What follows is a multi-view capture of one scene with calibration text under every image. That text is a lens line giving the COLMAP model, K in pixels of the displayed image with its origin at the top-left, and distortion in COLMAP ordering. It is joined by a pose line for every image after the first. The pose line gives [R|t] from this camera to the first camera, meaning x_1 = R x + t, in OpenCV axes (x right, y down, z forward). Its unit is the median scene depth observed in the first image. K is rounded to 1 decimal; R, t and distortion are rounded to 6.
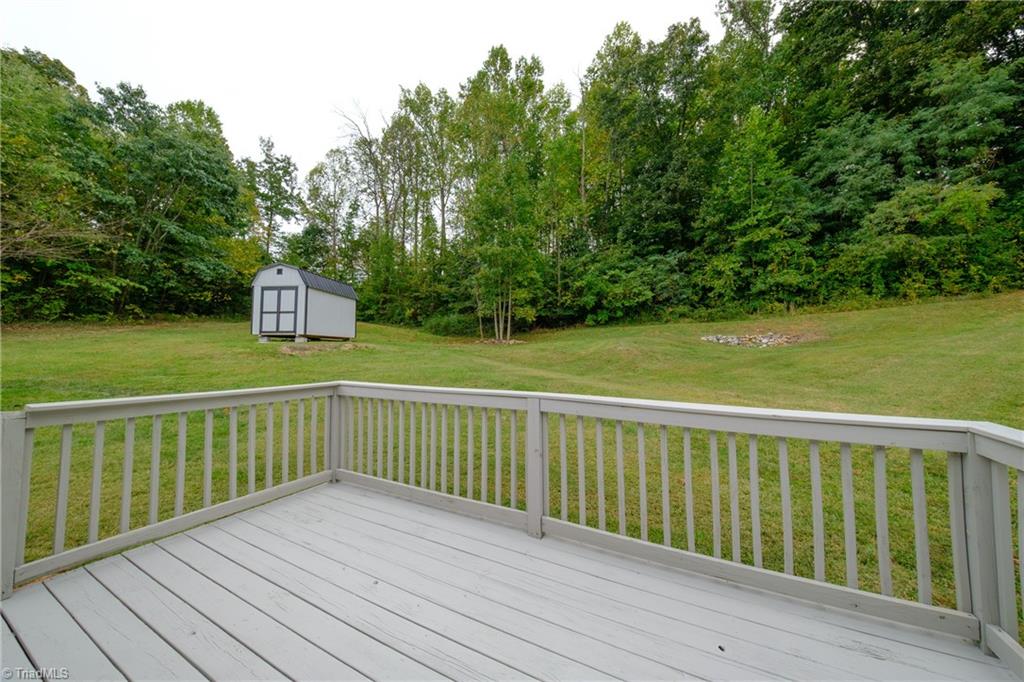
lens RADIAL K [[349.3, 0, 508.5], [0, 349.3, 345.3], [0, 0, 1]] dist [0.009234, -0.006485]
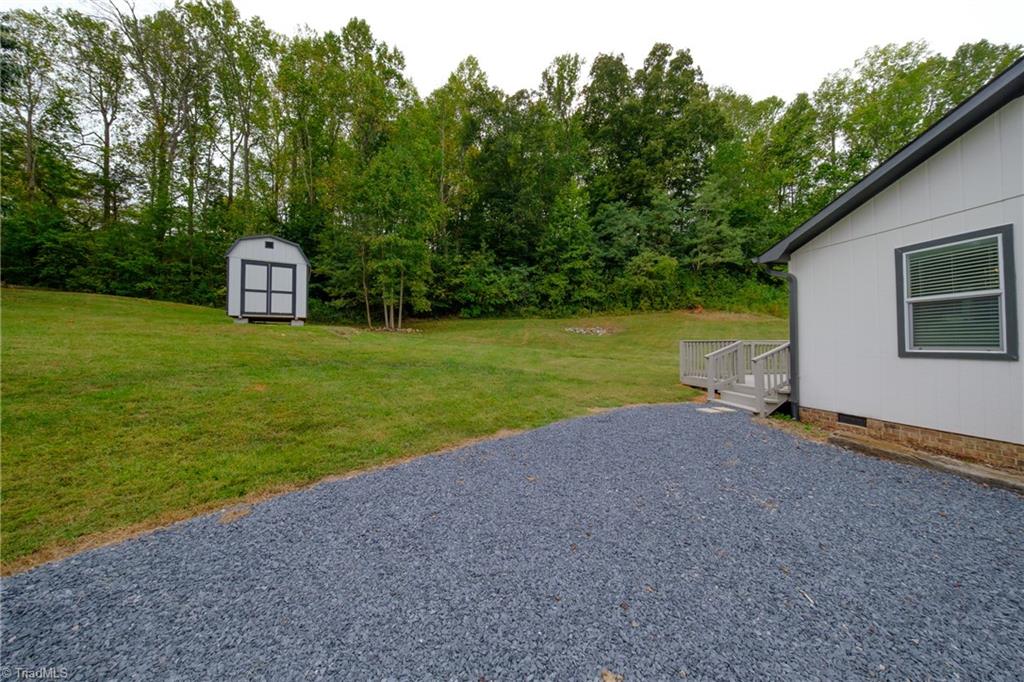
lens RADIAL K [[349.3, 0, 522.6], [0, 349.3, 345.0], [0, 0, 1]] dist [0.009234, -0.006485]
pose [[0.782041, -0.007049, 0.623187, -0.447004], [-0.008272, 0.999731, 0.021688, 0.010754], [-0.623172, -0.022116, 0.781772, -0.060012]]
